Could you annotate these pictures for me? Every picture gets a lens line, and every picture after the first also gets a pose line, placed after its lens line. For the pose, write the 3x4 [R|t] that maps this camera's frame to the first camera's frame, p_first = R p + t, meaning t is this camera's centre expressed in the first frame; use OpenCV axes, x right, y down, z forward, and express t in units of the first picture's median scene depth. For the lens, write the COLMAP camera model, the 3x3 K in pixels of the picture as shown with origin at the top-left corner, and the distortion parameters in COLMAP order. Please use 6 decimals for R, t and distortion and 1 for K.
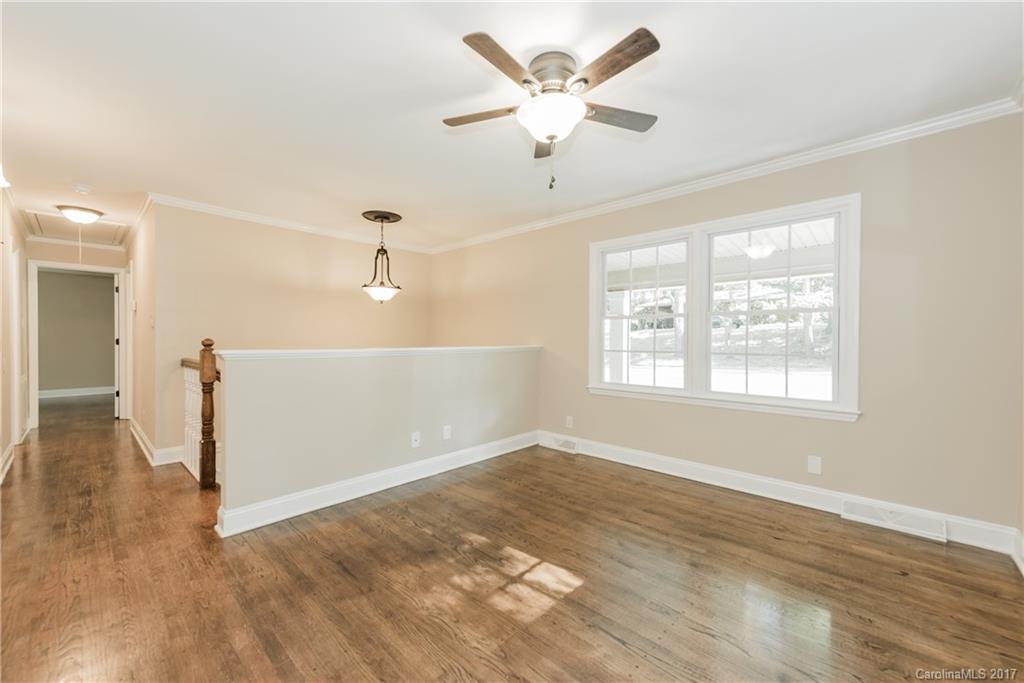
lens RADIAL K [[409.8, 0, 509.5], [0, 409.8, 343.4], [0, 0, 1]] dist [0.009334, -0.000165]
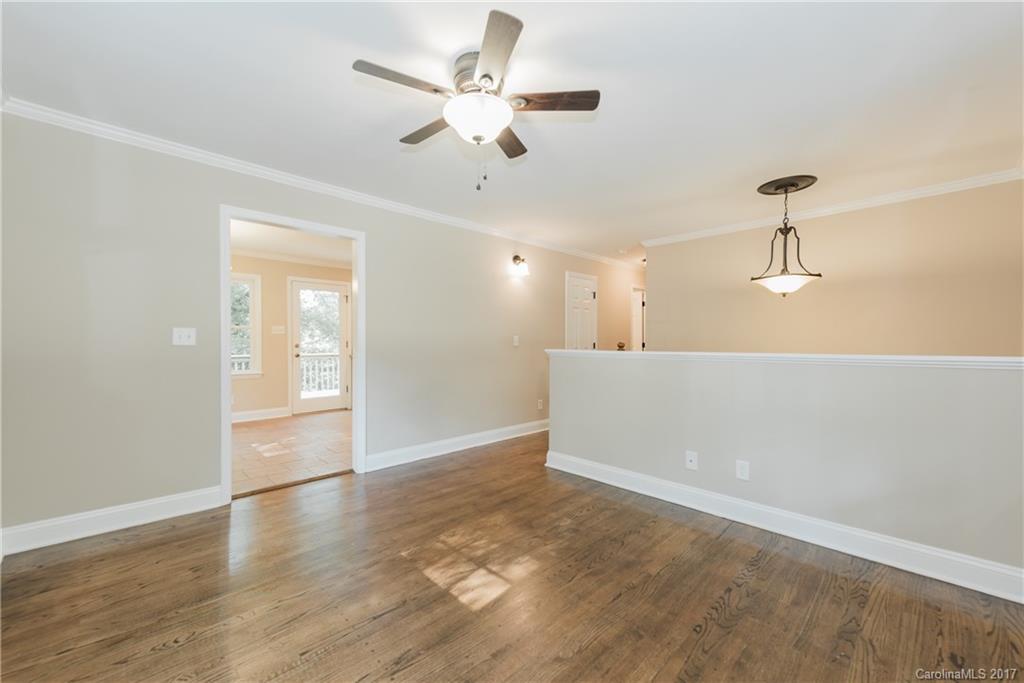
lens RADIAL K [[409.8, 0, 509.5], [0, 409.8, 343.4], [0, 0, 1]] dist [0.009334, -0.000165]
pose [[-0.044724, 0.004879, -0.998987, 0.783039], [-0.013135, 0.999899, 0.005472, -0.008786], [0.998913, 0.013367, -0.044656, 0.808341]]
